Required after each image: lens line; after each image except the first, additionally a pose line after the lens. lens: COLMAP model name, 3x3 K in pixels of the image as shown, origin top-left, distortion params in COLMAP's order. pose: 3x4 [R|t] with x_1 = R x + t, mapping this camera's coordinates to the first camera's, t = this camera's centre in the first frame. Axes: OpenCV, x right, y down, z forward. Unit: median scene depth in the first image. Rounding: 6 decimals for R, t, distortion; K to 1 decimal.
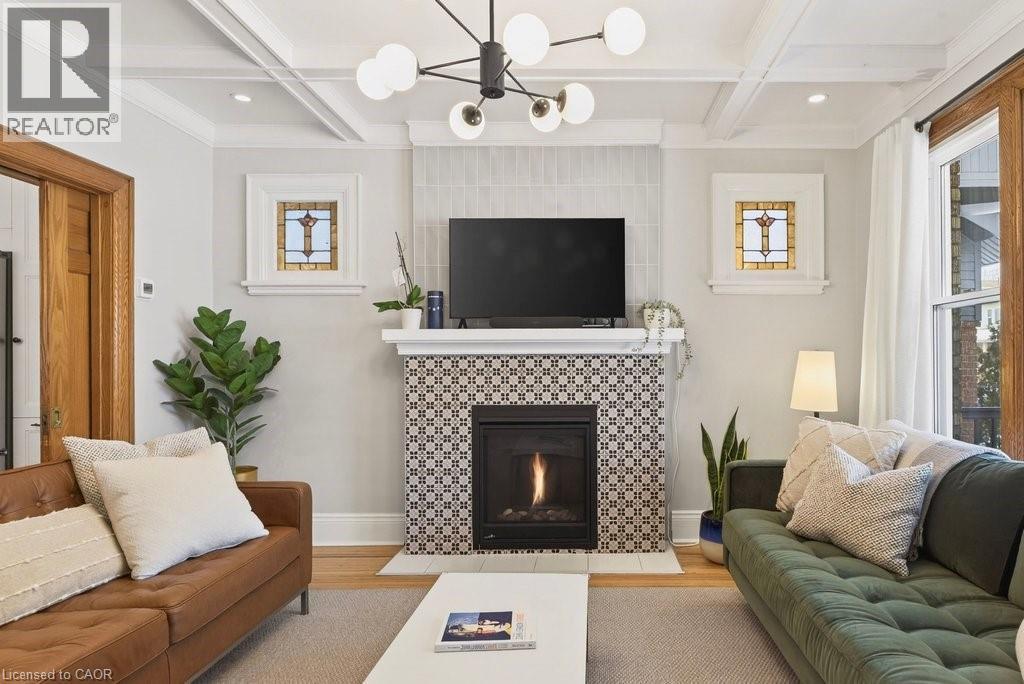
lens RADIAL K [[591.5, 0, 587.3], [0, 591.5, 363.0], [0, 0, 1]] dist [0.002487, -0.000111]
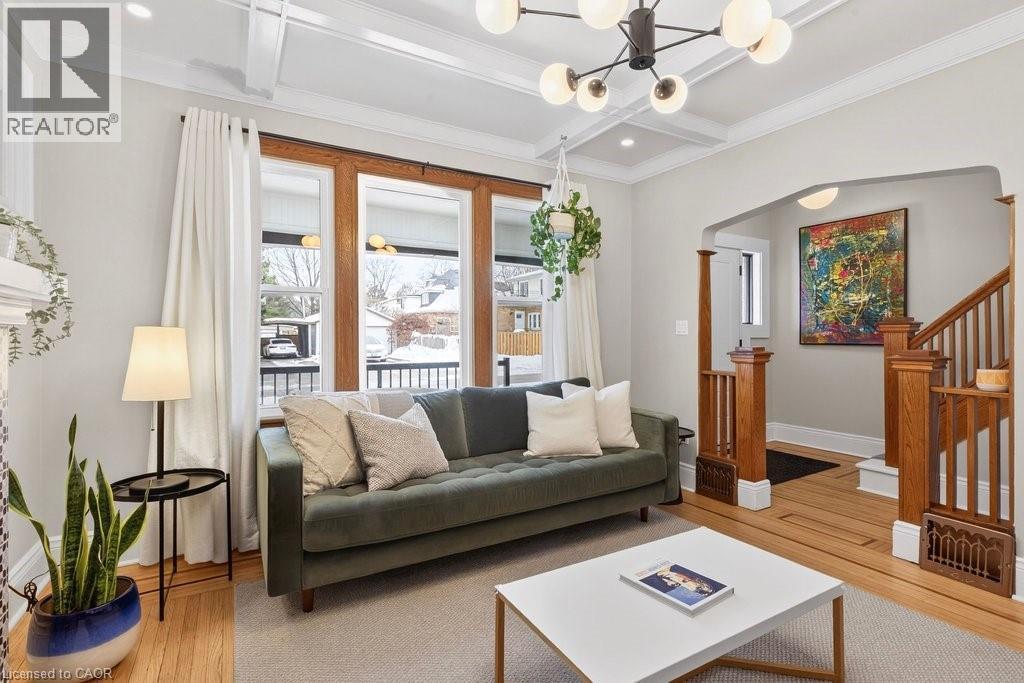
lens RADIAL K [[491.7, 0, 505.4], [0, 491.7, 334.7], [0, 0, 1]] dist [0.000182, -0.000045]
pose [[-0.491934, 0.004876, 0.870619, -0.410077], [0.003696, 0.999987, -0.003512, -0.004544], [-0.870625, 0.001490, -0.491946, 0.873236]]
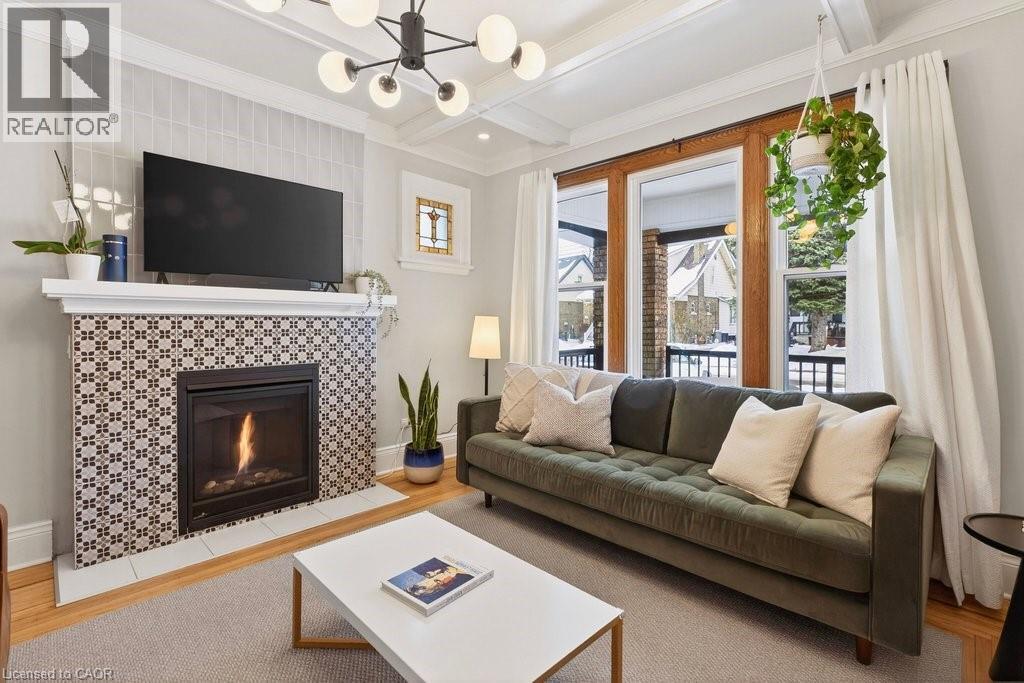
lens RADIAL K [[464.5, 0, 504.6], [0, 464.5, 328.3], [0, 0, 1]] dist [0.001957, -0.001472]
pose [[0.710270, -0.003547, 0.703920, -0.334835], [-0.002330, 0.999970, 0.007390, 0.000534], [-0.703925, -0.006889, 0.710241, 0.170916]]
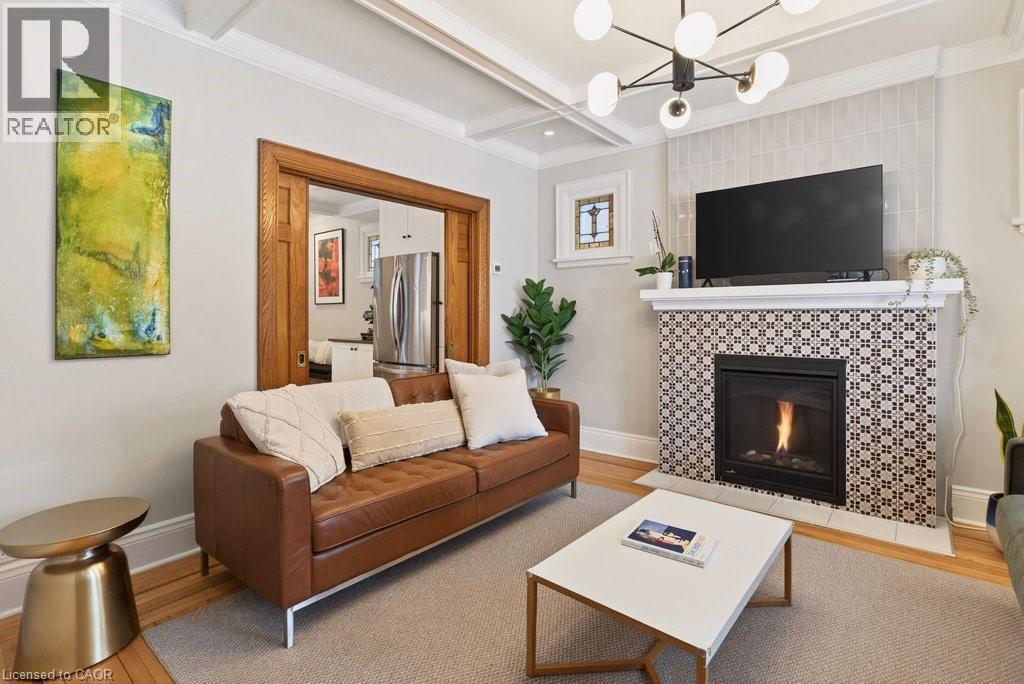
lens RADIAL K [[491.7, 0, 514.7], [0, 491.7, 317.6], [0, 0, 1]] dist [0.000182, -0.000045]
pose [[0.771992, 0.005114, -0.635611, 0.110846], [-0.003425, 0.999987, 0.003886, -0.000974], [0.635623, -0.000823, 0.771999, 0.018315]]
